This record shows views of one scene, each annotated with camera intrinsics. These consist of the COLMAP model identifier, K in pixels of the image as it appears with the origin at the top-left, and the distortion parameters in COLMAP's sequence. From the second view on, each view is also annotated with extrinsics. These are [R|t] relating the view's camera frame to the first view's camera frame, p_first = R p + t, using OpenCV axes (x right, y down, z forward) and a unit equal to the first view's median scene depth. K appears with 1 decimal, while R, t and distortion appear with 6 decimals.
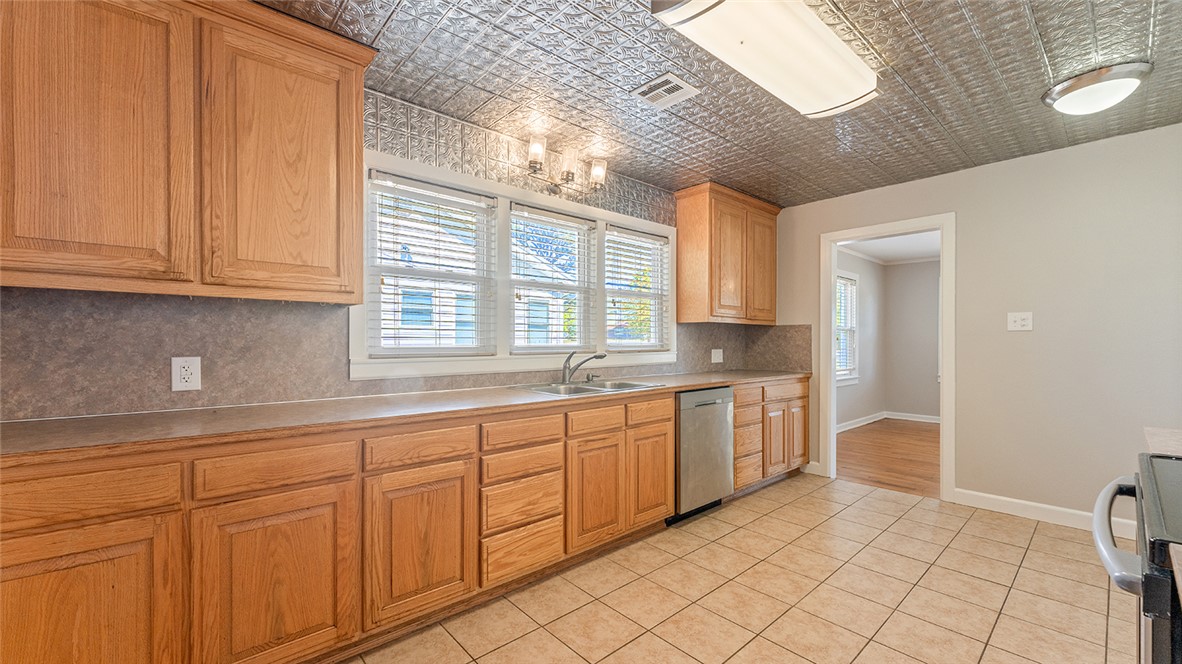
lens RADIAL K [[479.1, 0, 587.8], [0, 479.1, 339.5], [0, 0, 1]] dist [-0.001817, -0.000078]
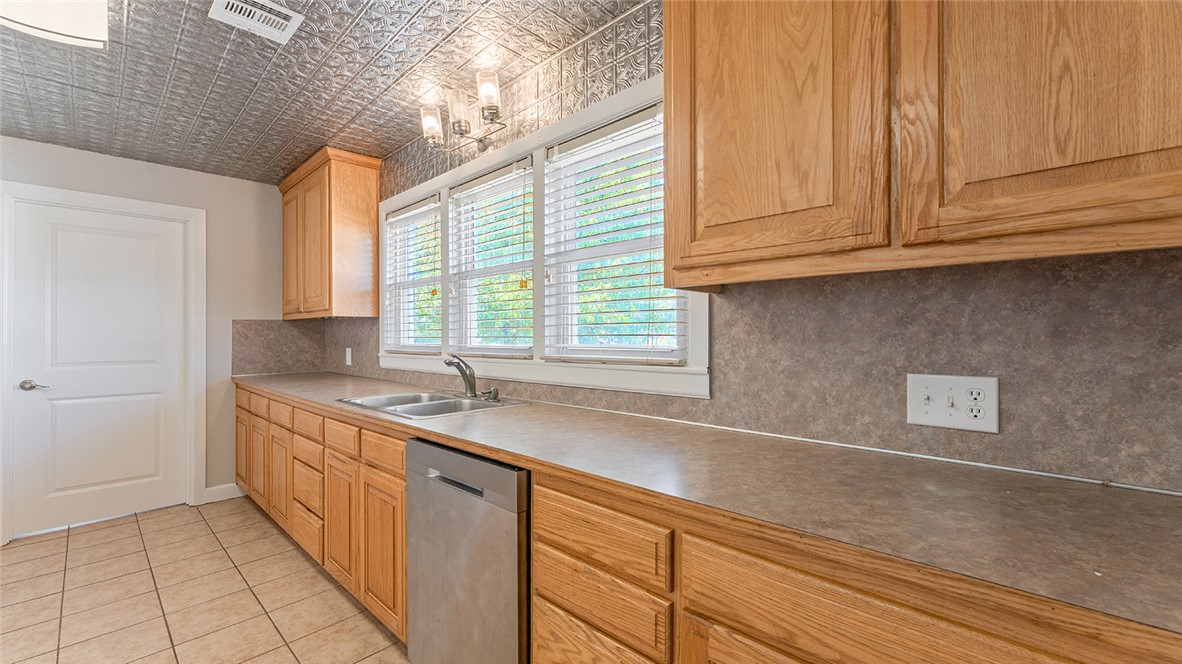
lens RADIAL K [[479.1, 0, 587.8], [0, 479.1, 339.5], [0, 0, 1]] dist [-0.001817, -0.000078]
pose [[0.075431, 0.002034, -0.997149, 0.795256], [0.004439, 0.999987, 0.002375, 0.001107], [0.997141, -0.004605, 0.075421, 1.232790]]
